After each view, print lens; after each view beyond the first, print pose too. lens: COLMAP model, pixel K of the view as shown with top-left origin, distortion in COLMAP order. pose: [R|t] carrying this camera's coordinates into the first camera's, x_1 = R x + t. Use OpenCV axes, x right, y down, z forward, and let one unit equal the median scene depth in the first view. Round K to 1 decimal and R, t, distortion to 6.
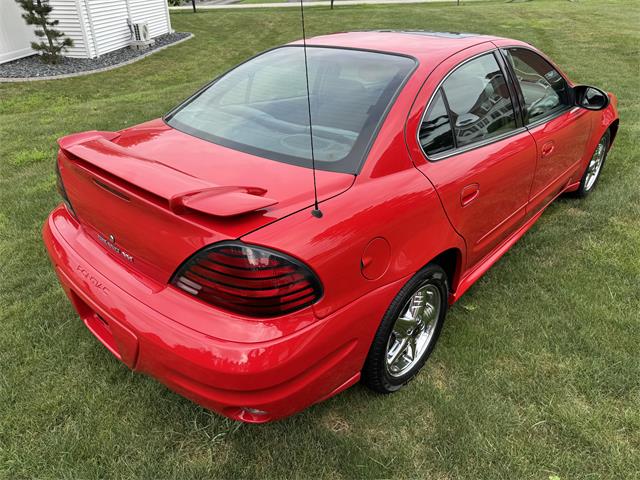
lens RADIAL K [[460.0, 0, 322.3], [0, 460.0, 243.6], [0, 0, 1]] dist [0.002080, -0.016441]
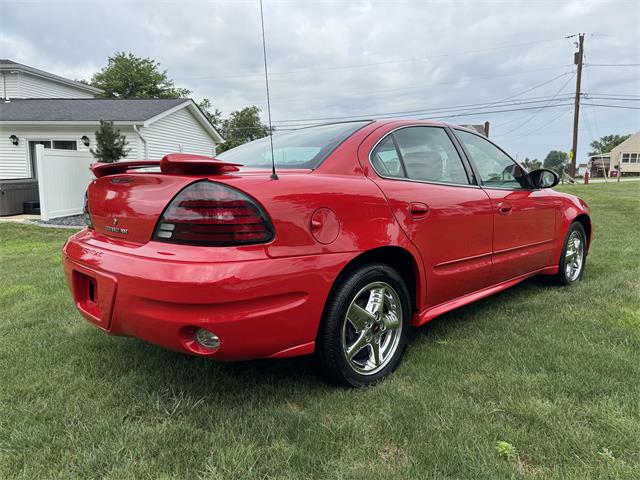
lens RADIAL K [[460.0, 0, 323.5], [0, 460.0, 242.9], [0, 0, 1]] dist [0.002080, -0.016441]
pose [[0.997574, 0.015076, -0.067962, 0.152587], [-0.039506, 0.926437, -0.374371, 0.408736], [0.057318, 0.376148, 0.924785, -0.062812]]
